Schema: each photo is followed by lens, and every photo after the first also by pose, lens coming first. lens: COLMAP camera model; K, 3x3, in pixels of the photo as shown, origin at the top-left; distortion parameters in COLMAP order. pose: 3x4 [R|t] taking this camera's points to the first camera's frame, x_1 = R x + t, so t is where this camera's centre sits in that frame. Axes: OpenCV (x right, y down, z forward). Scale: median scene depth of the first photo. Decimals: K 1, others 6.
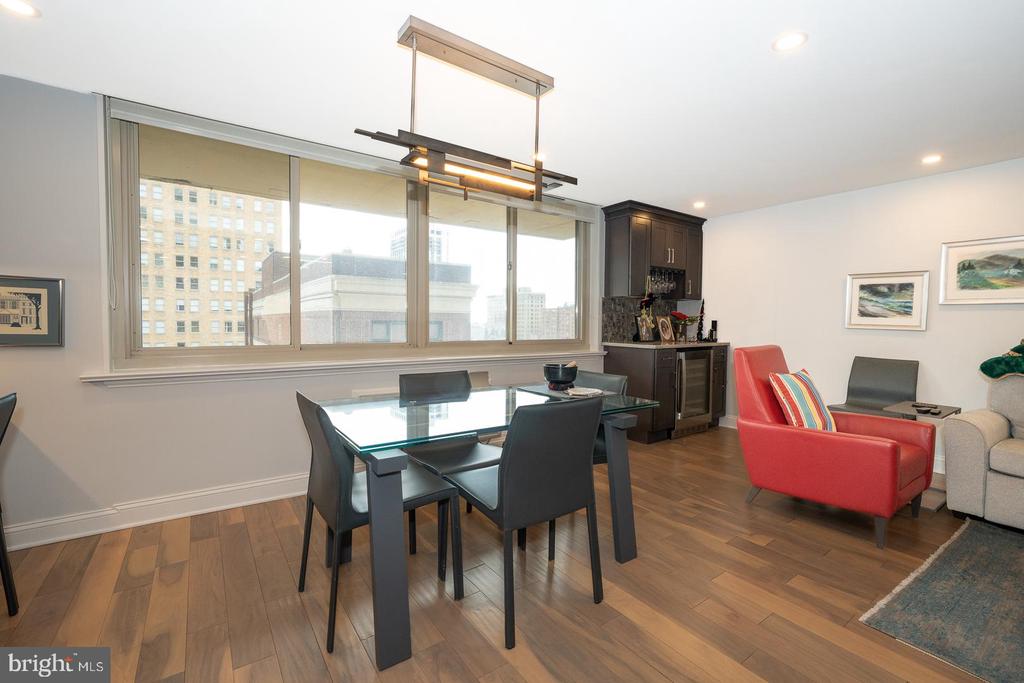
lens RADIAL K [[440.1, 0, 512.0], [0, 440.1, 341.5], [0, 0, 1]] dist [-0.000267, 0.000142]
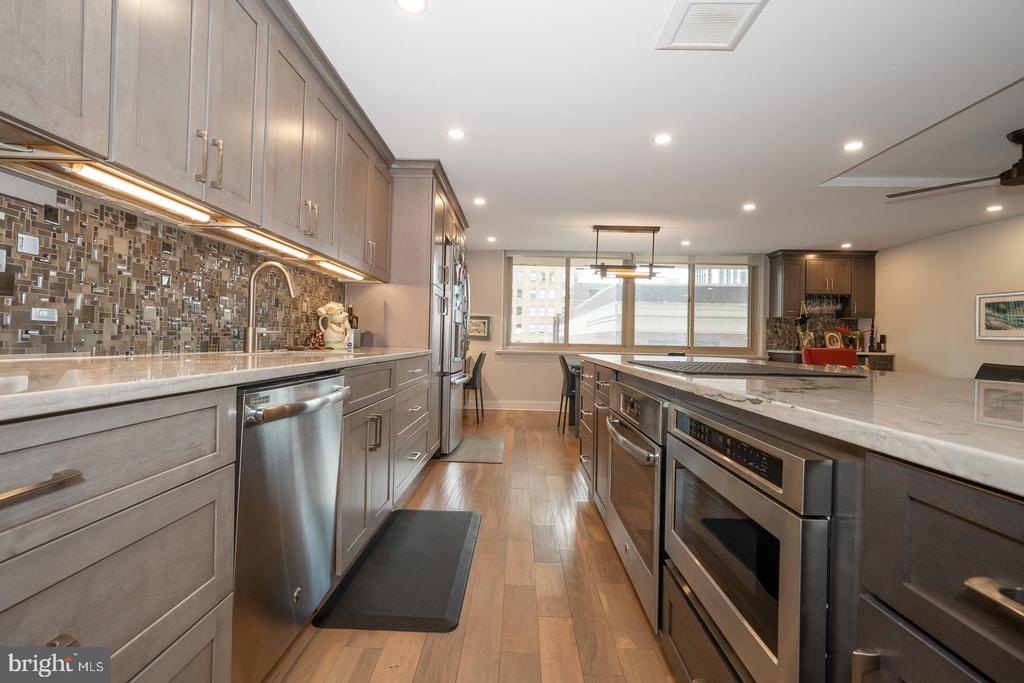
lens RADIAL K [[456.6, 0, 512.0], [0, 456.6, 341.5], [0, 0, 1]] dist [0.000572, 0.000414]
pose [[0.804383, 0.009733, -0.594031, 0.502053], [-0.040099, 0.998475, -0.037939, 0.075388], [0.592756, 0.054338, 0.803547, -0.767660]]
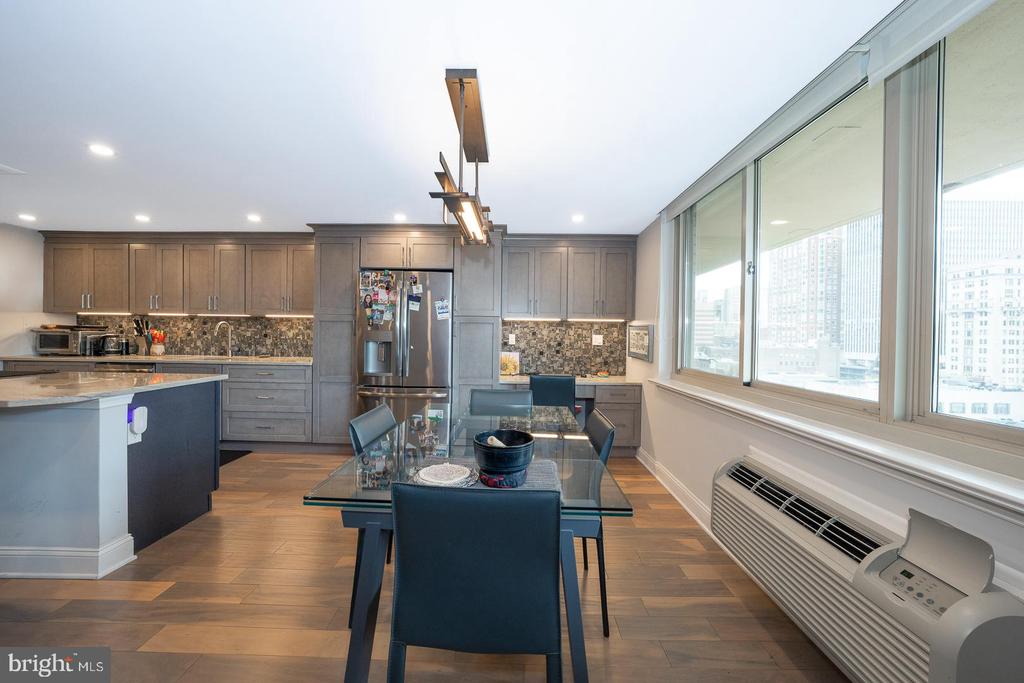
lens RADIAL K [[368.9, 0, 514.5], [0, 368.9, 338.4], [0, 0, 1]] dist [-0.033230, 0.008530]
pose [[-0.582544, -0.011940, -0.812711, 0.324954], [-0.056180, 0.998092, 0.025605, -0.055262], [0.810855, 0.060574, -0.582104, 0.855863]]
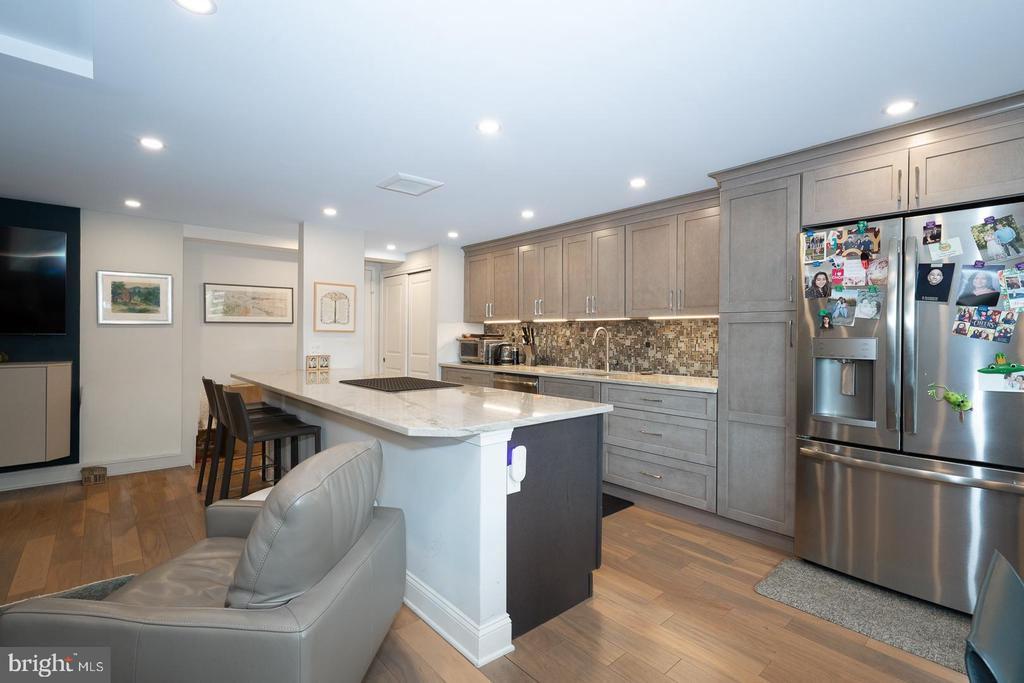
lens RADIAL K [[474.3, 0, 510.9], [0, 474.3, 337.5], [0, 0, 1]] dist [-0.000235, -0.000015]
pose [[-0.995000, -0.015845, -0.098605, 0.277416], [-0.020628, 0.998650, 0.047674, -0.054101], [0.097716, 0.049470, -0.993984, 0.619980]]
